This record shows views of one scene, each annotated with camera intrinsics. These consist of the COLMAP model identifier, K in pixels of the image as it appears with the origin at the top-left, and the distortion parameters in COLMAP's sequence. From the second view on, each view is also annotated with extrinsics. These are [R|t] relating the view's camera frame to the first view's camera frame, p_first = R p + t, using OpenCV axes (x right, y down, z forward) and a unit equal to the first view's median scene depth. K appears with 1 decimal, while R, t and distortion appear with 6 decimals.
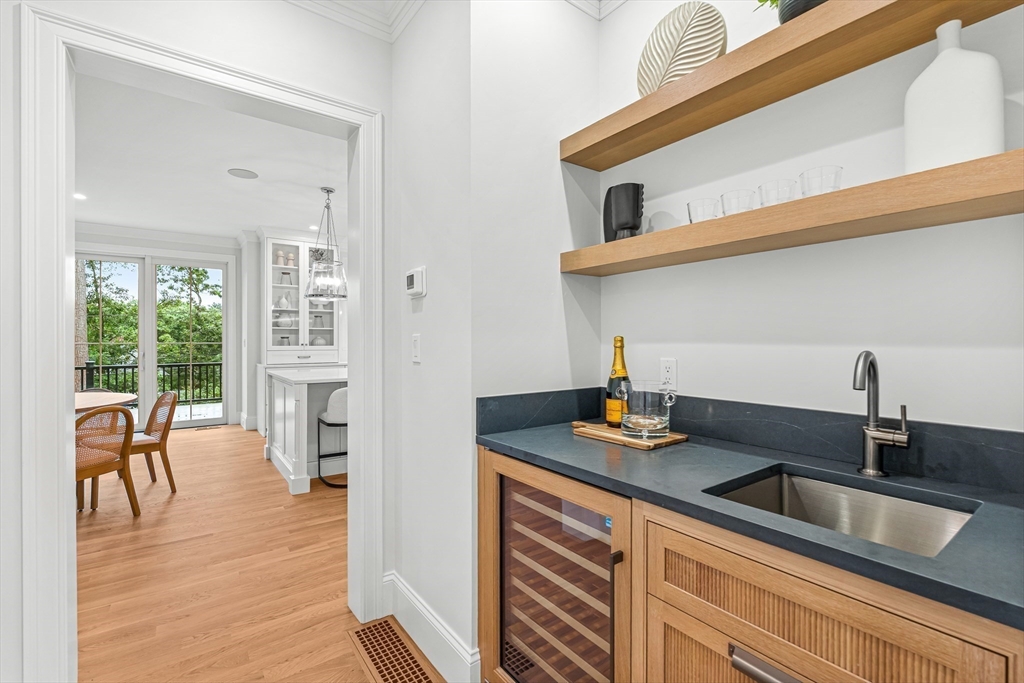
lens RADIAL K [[456.9, 0, 510.8], [0, 456.9, 340.8], [0, 0, 1]] dist [-0.001143, -0.000190]
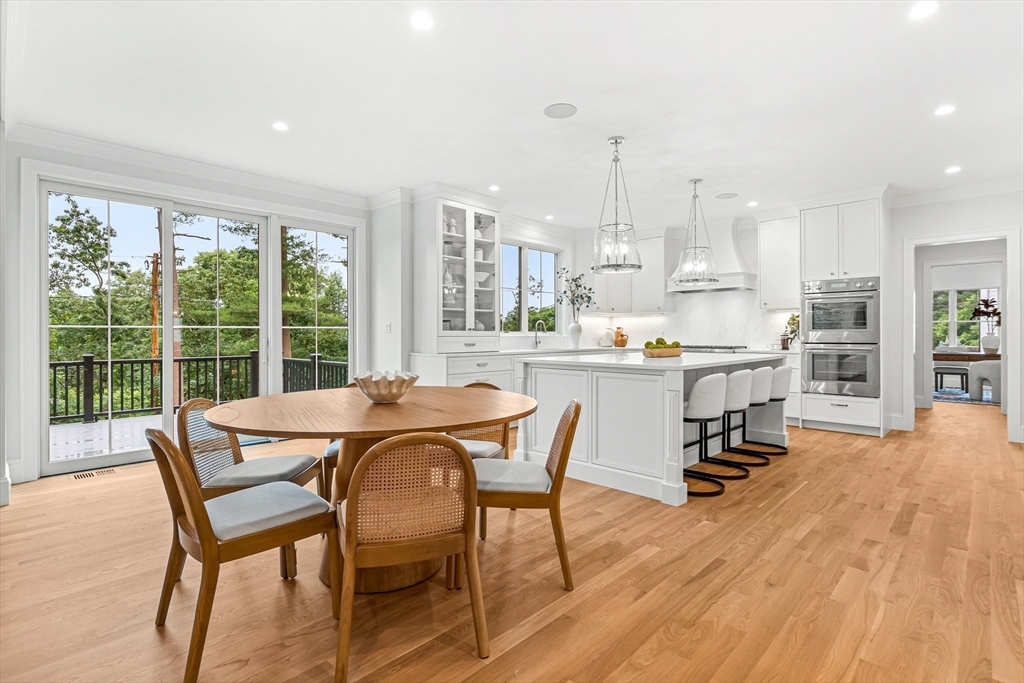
lens RADIAL K [[491.1, 0, 513.6], [0, 491.1, 340.0], [0, 0, 1]] dist [-0.001089, 0.000419]
pose [[0.984720, -0.003045, 0.174117, -0.527544], [0.000729, 0.999910, 0.013363, 0.015347], [-0.174142, -0.013031, 0.984634, 0.107003]]
